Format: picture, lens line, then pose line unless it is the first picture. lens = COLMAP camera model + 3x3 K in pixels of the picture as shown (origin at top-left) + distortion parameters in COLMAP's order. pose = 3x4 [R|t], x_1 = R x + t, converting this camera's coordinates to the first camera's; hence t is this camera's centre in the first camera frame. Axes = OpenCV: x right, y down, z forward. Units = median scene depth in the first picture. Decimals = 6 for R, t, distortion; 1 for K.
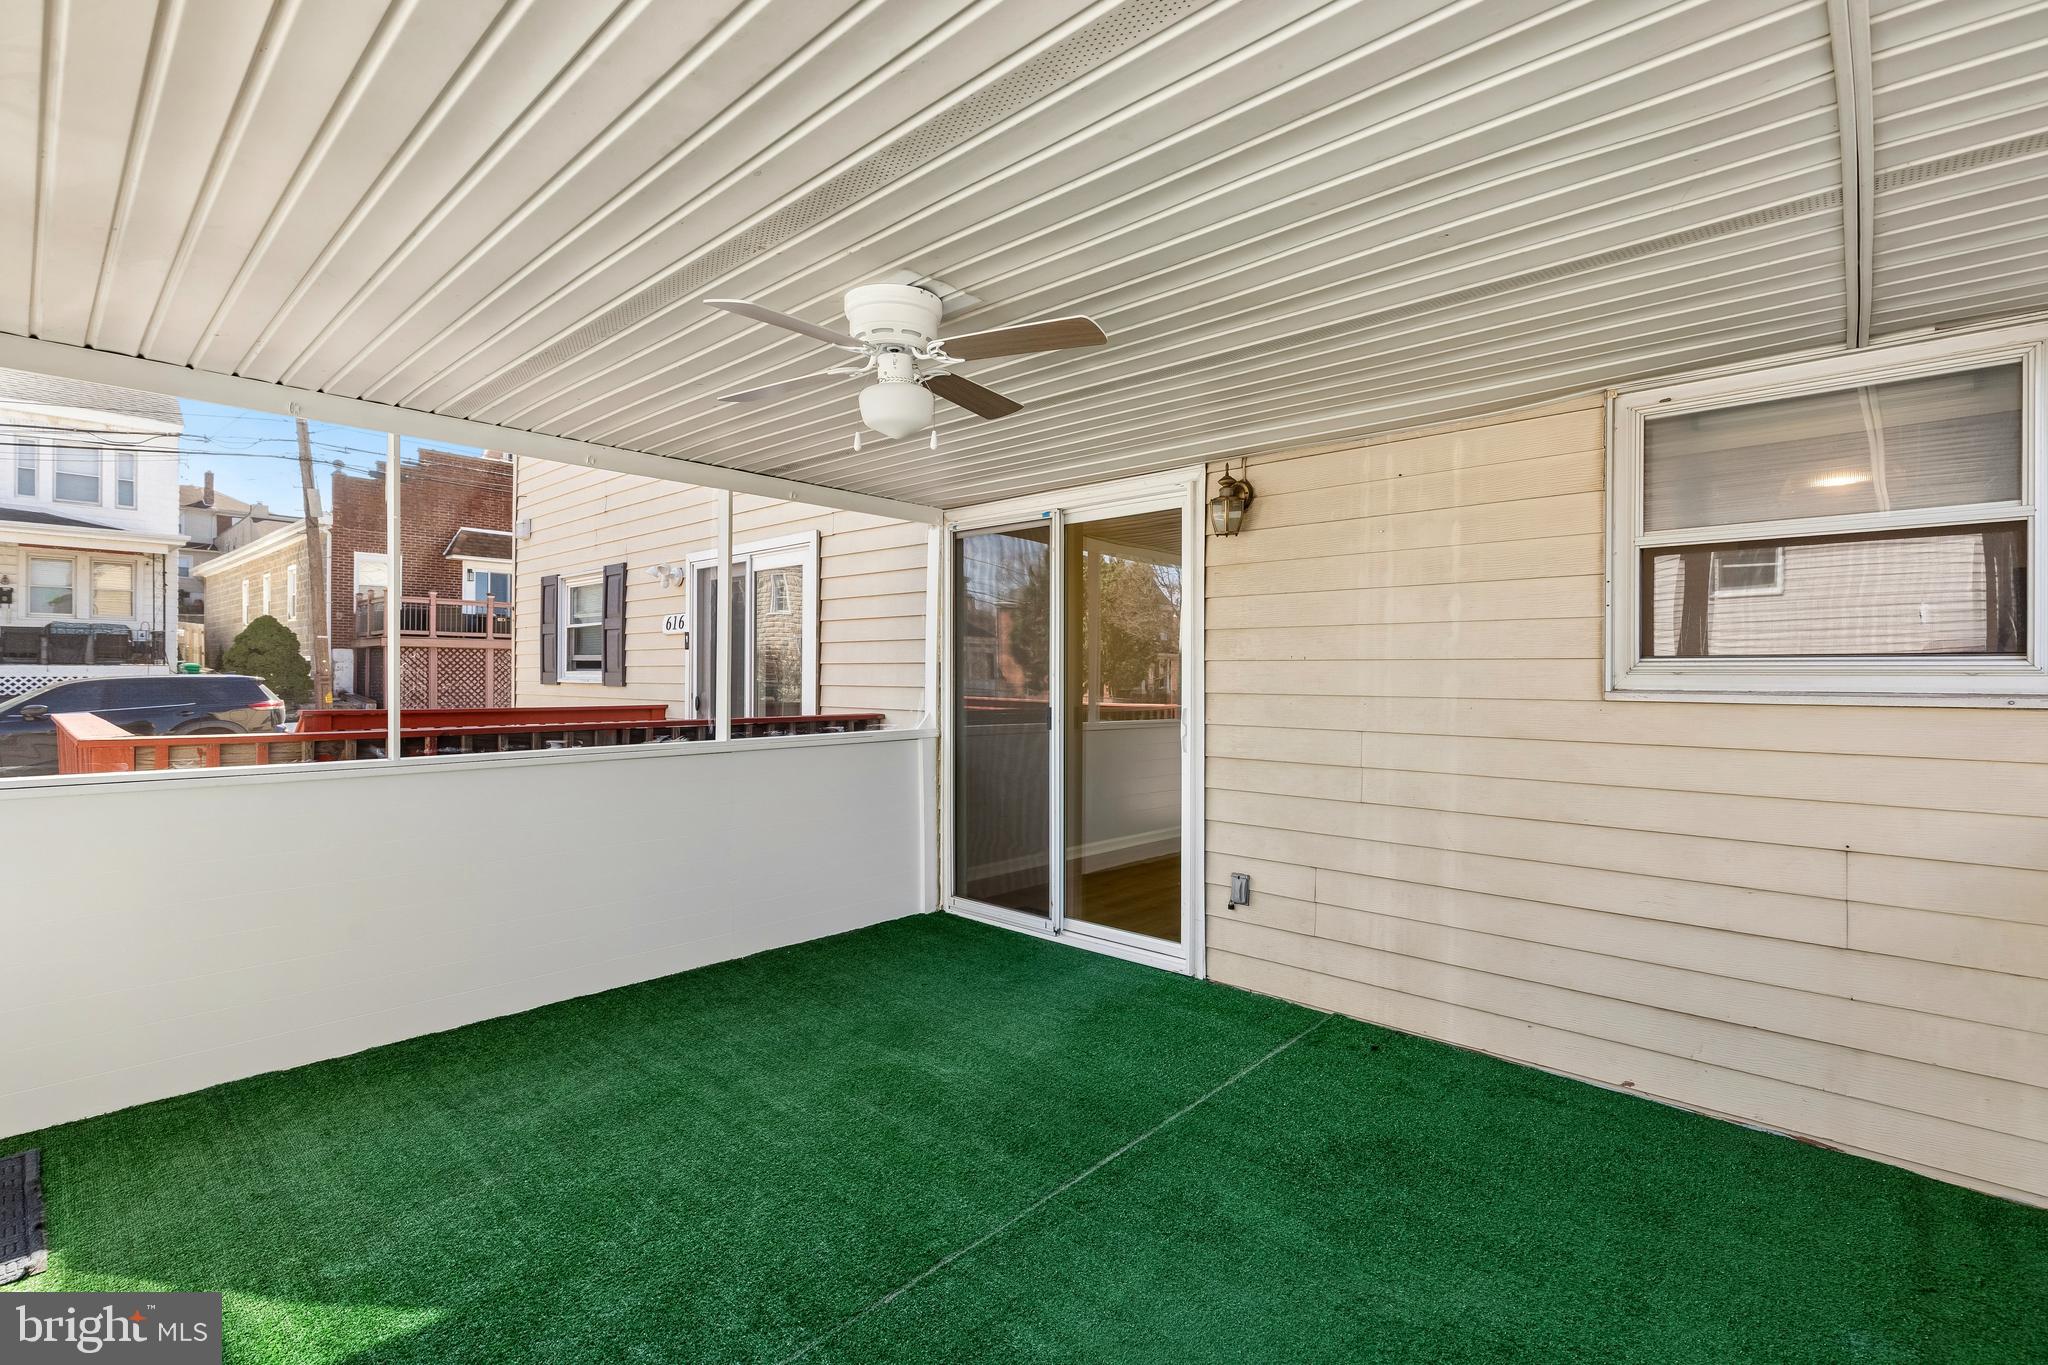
lens RADIAL K [[926.4, 0, 1021.4], [0, 926.4, 665.5], [0, 0, 1]] dist [0.005254, -0.000143]
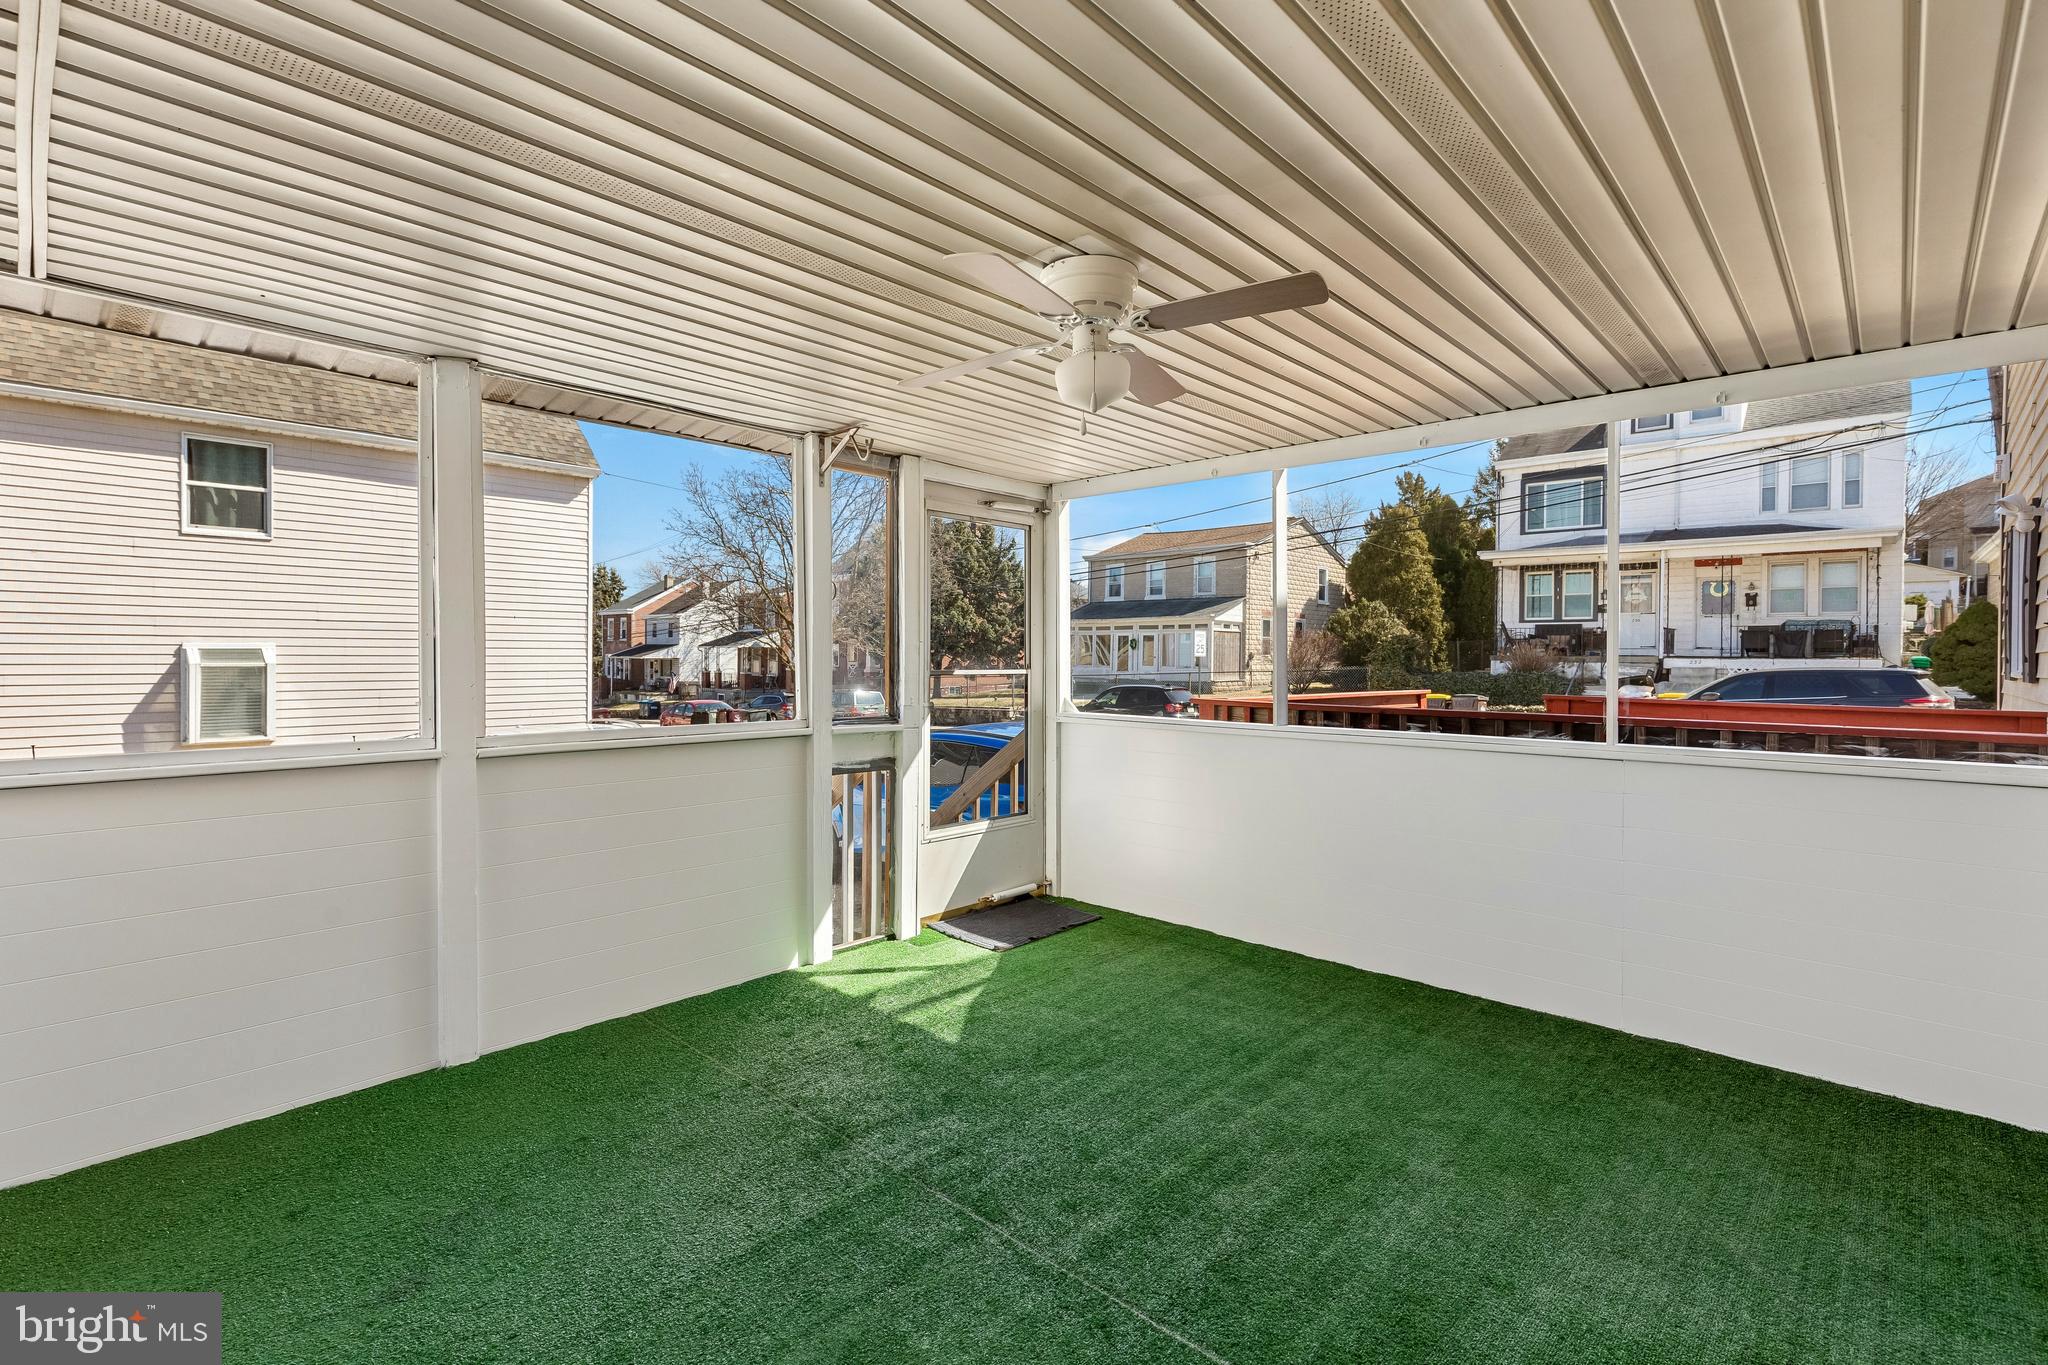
lens RADIAL K [[926.4, 0, 1021.4], [0, 926.4, 665.5], [0, 0, 1]] dist [0.005254, -0.000143]
pose [[-0.001876, 0.003295, -0.999993, 0.102652], [0.001828, 0.999993, 0.003291, 0.002556], [0.999997, -0.001822, -0.001882, 0.113415]]
